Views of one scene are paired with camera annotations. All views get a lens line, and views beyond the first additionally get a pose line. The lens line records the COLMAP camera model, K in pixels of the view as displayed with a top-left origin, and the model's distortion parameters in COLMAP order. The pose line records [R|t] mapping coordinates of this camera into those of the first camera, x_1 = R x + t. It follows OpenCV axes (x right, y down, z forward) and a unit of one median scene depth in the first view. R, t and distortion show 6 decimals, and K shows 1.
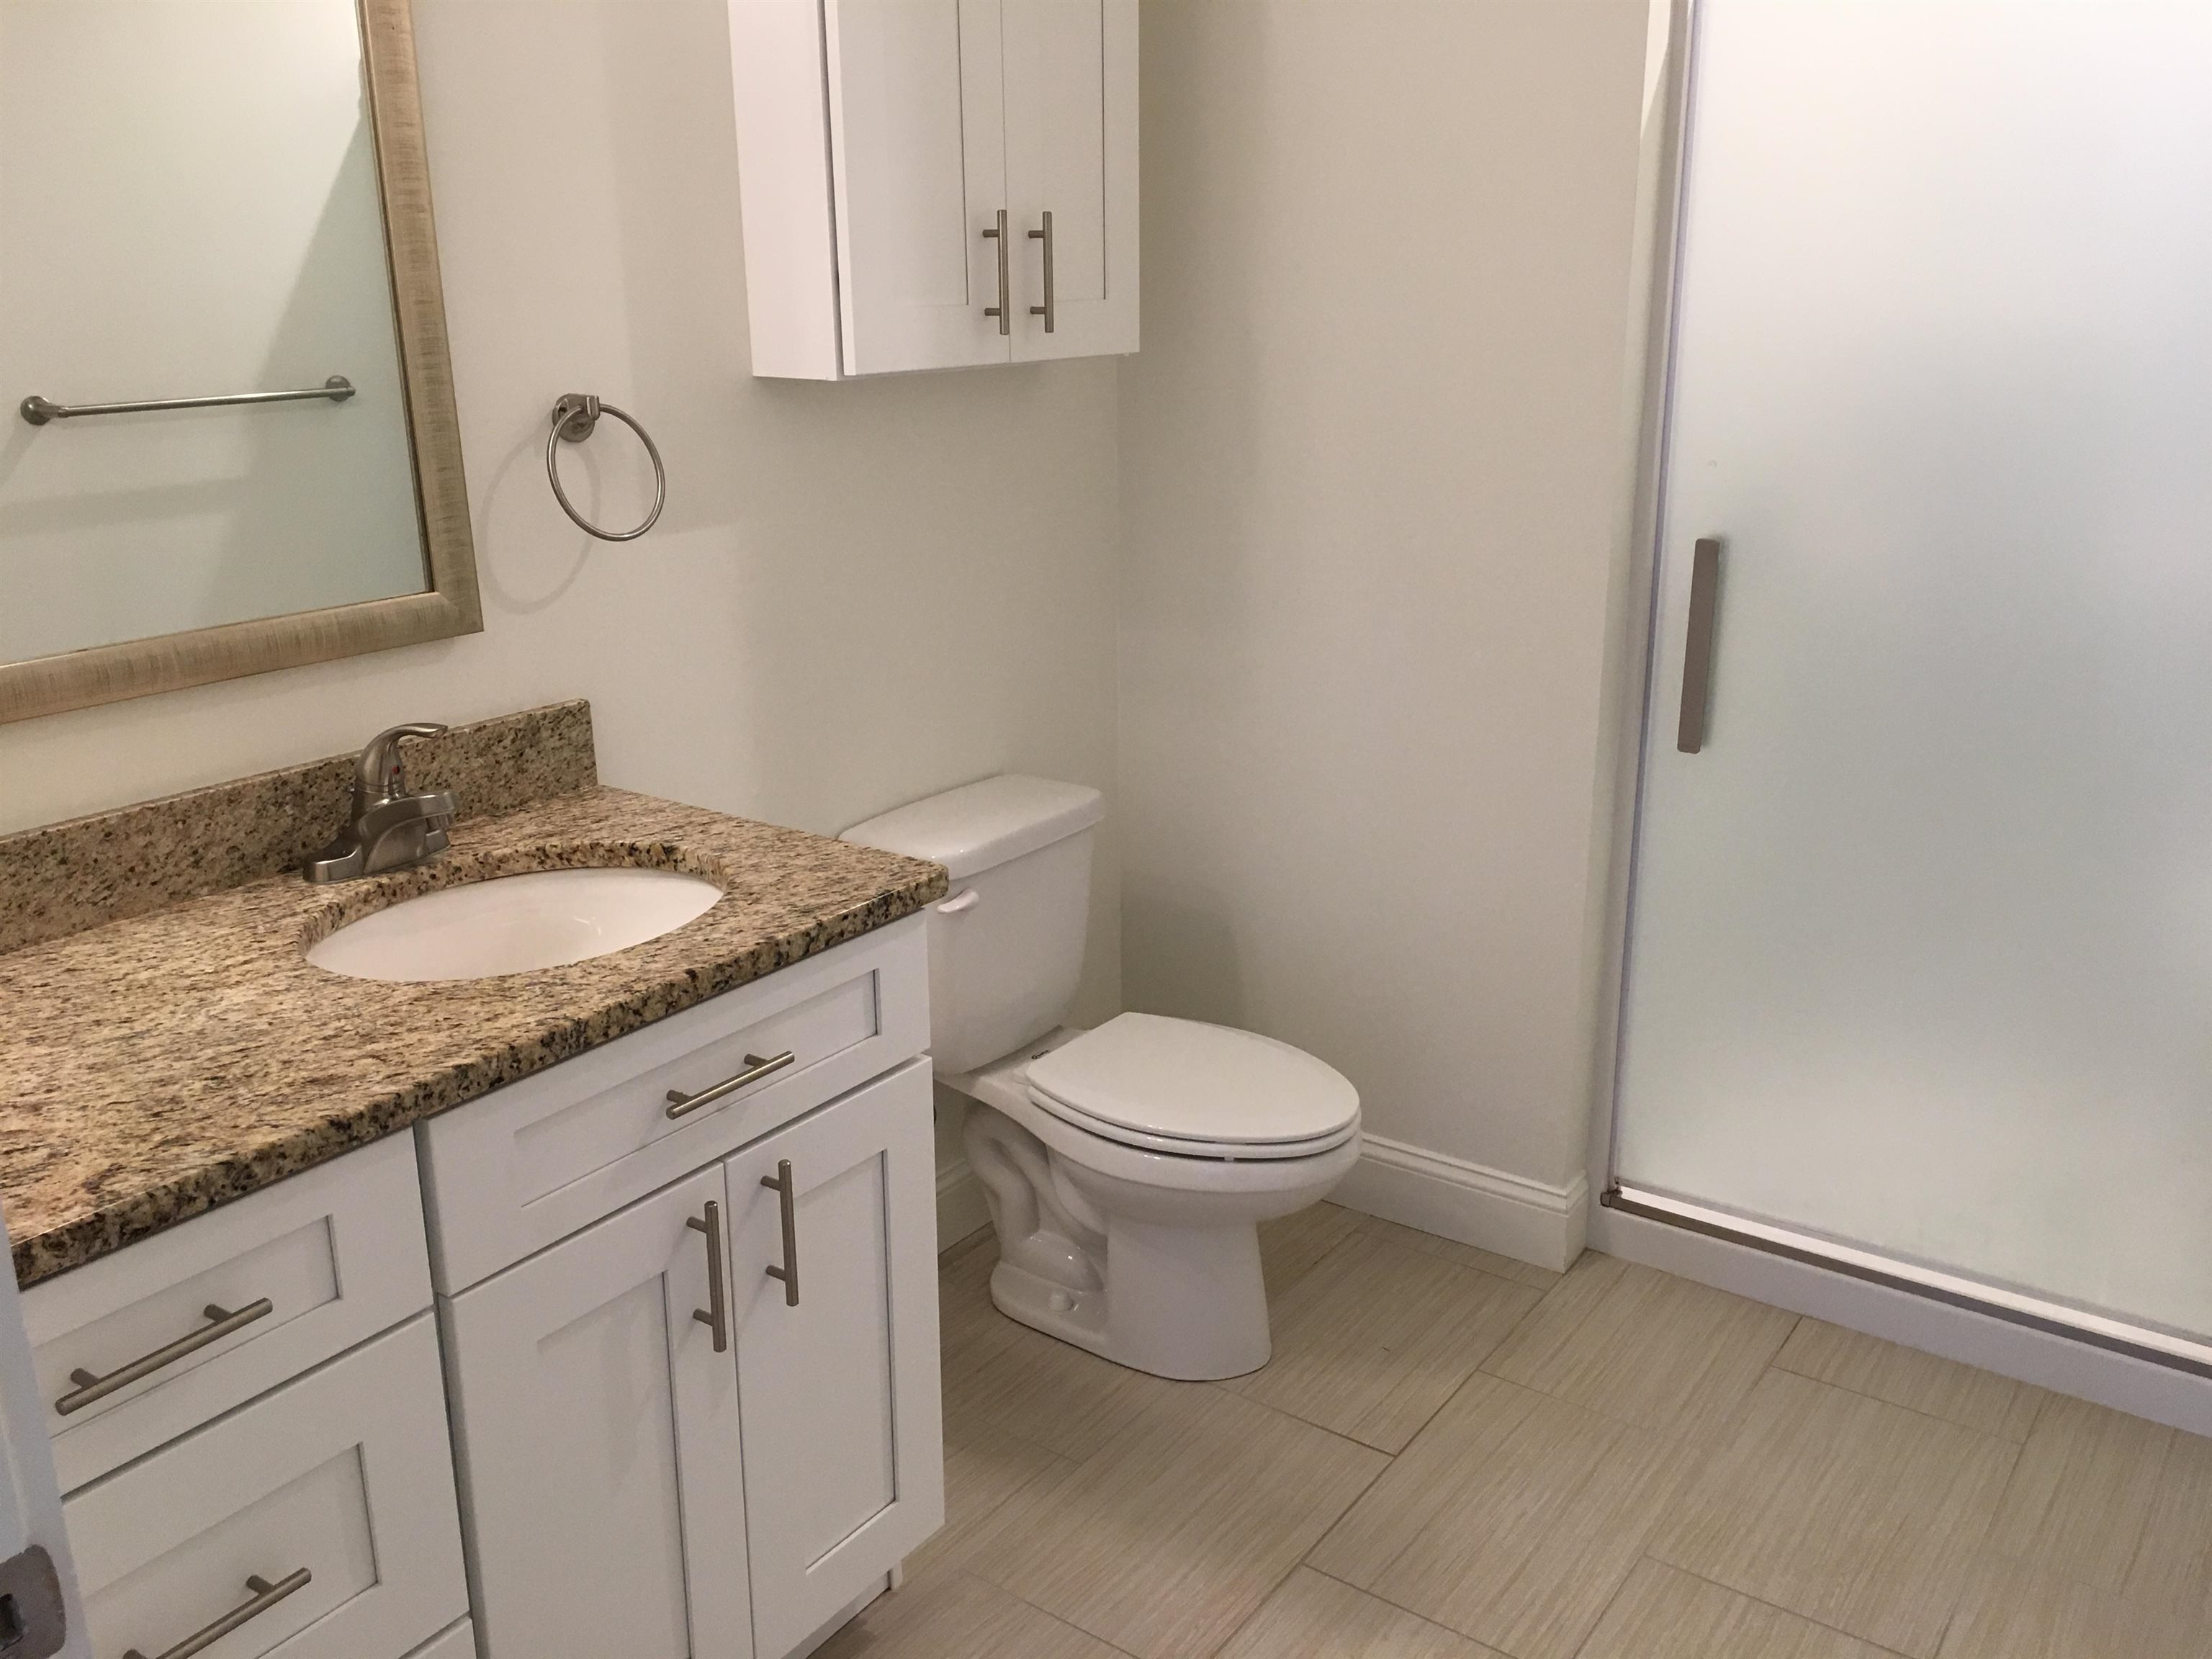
lens RADIAL K [[1874.5, 0, 1110.4], [0, 1874.5, 830.8], [0, 0, 1]] dist [0.068021, -0.069154]
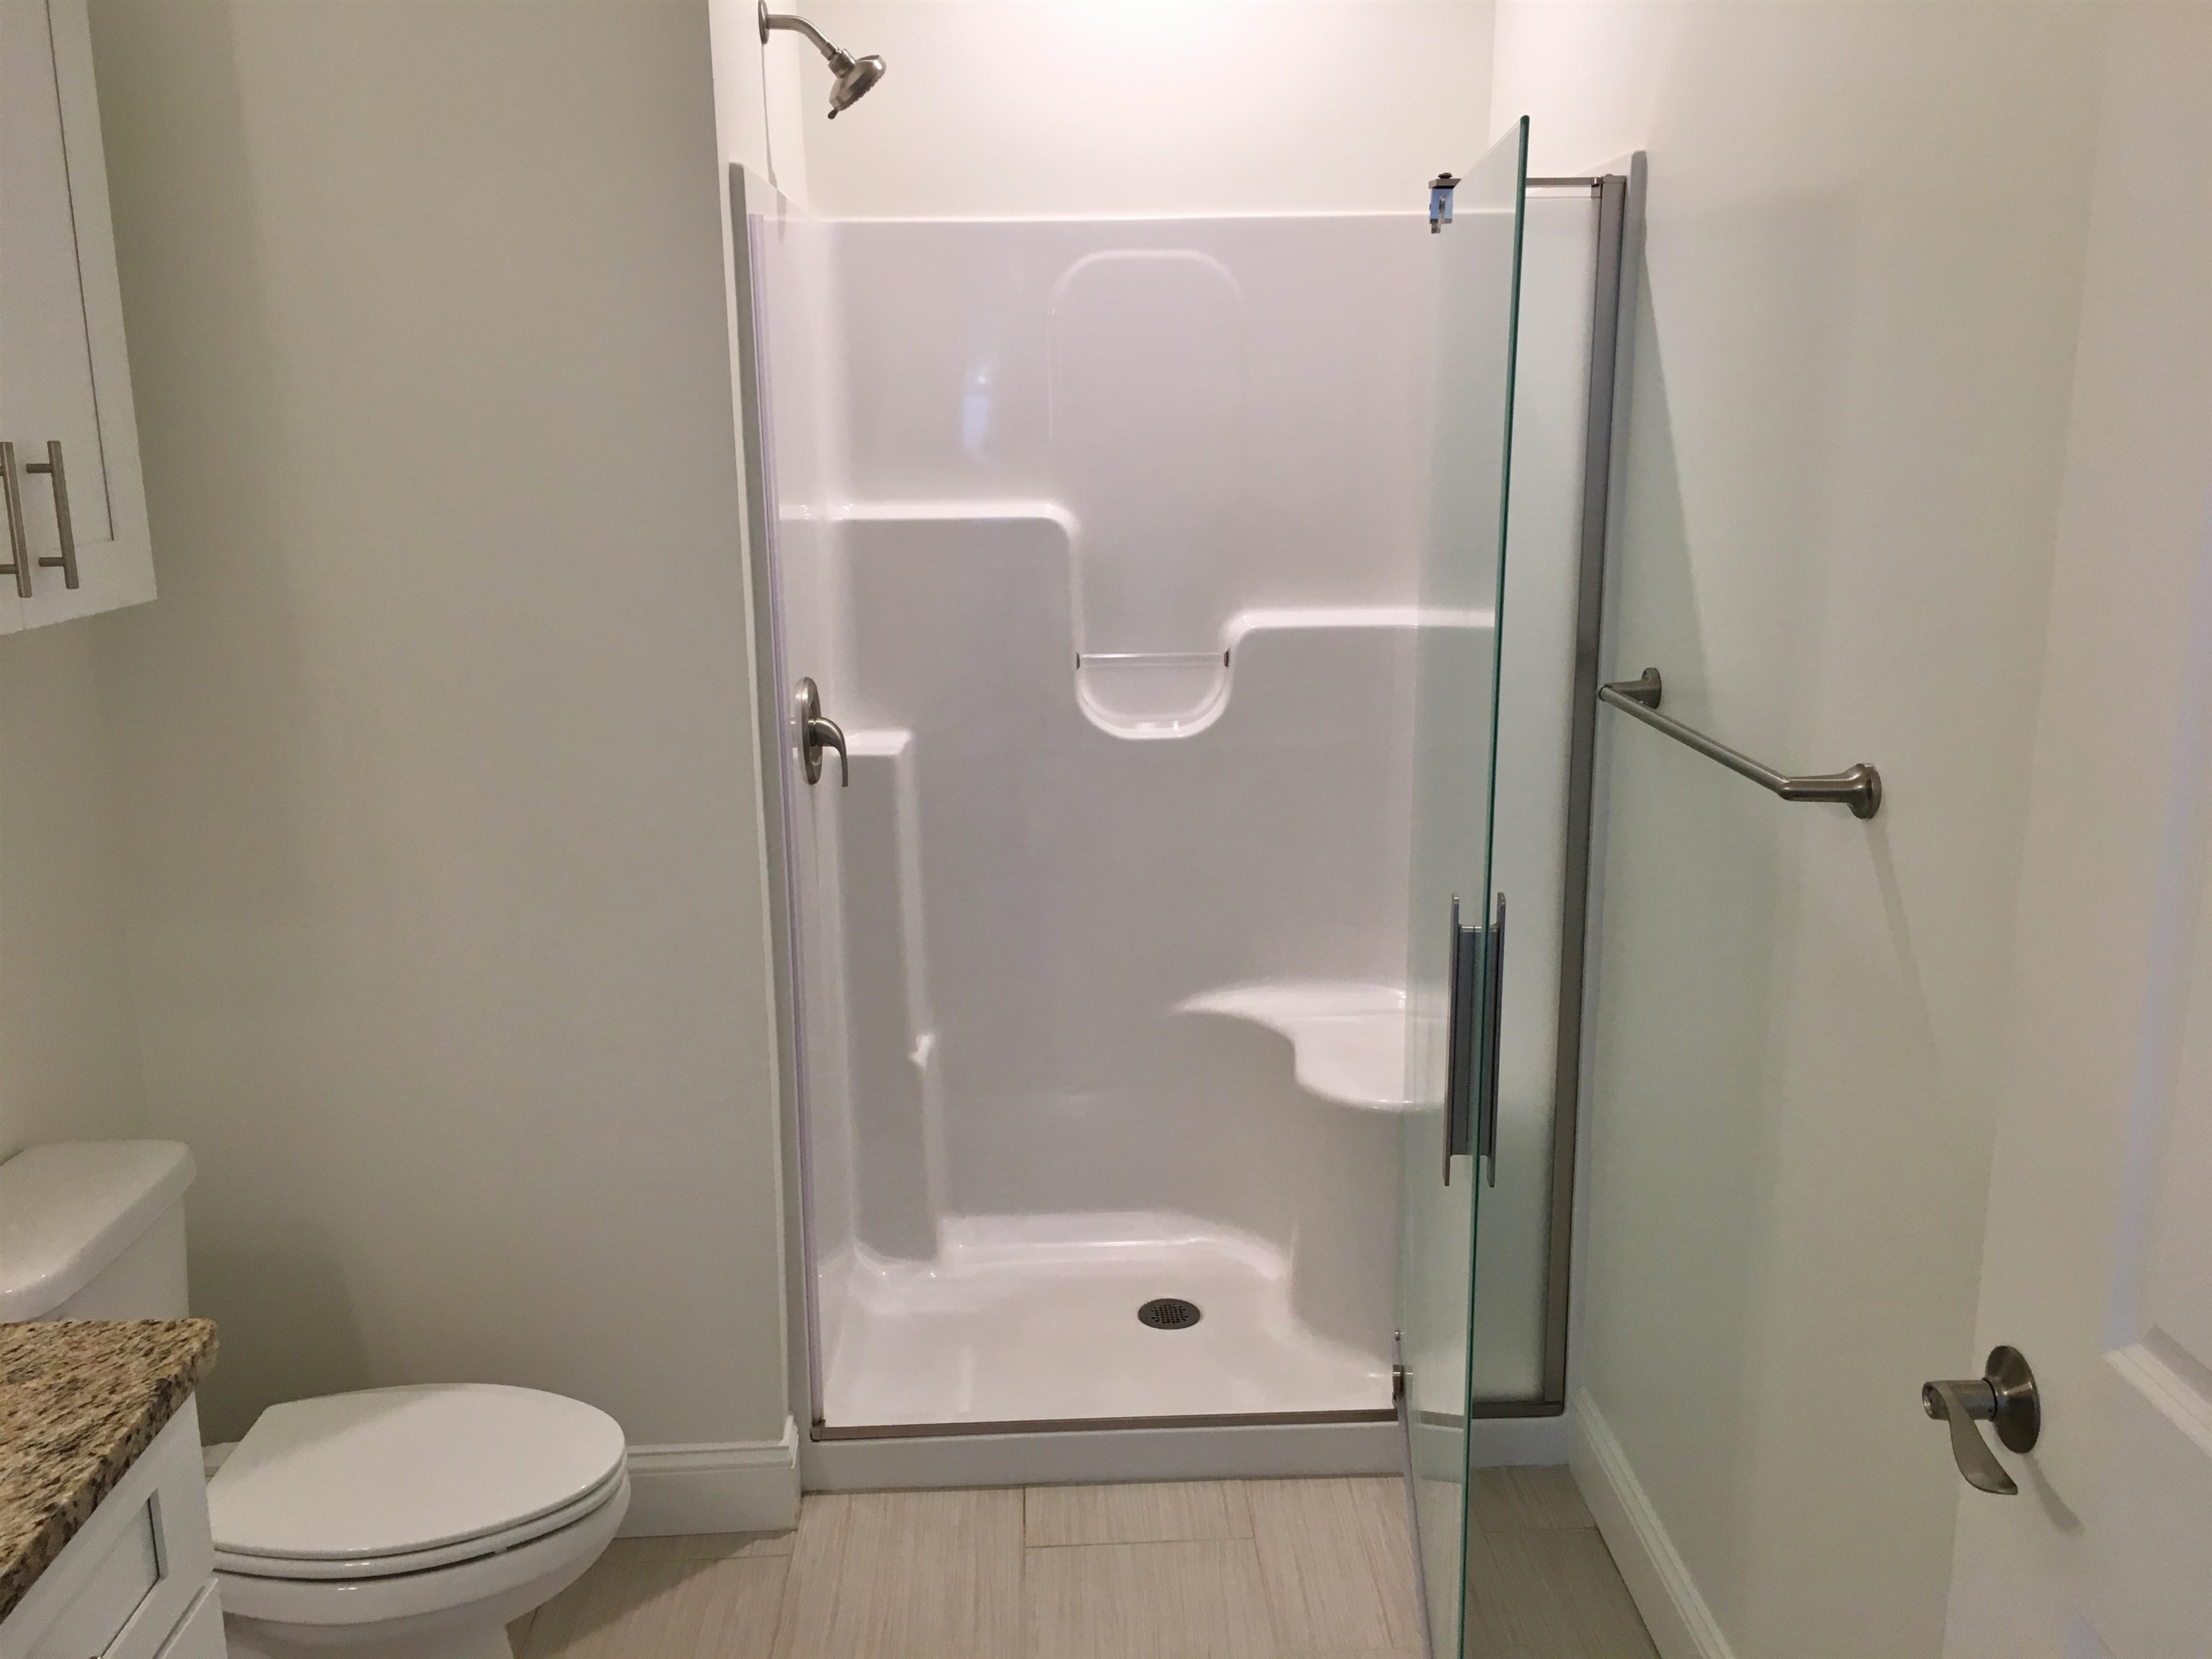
lens RADIAL K [[1874.5, 0, 1106.9], [0, 1874.5, 825.2], [0, 0, 1]] dist [0.068021, -0.069154]
pose [[0.782733, -0.134295, 0.607695, -0.182406], [0.183356, 0.982864, -0.018965, -0.071210], [-0.594735, 0.126269, 0.793944, 0.123868]]
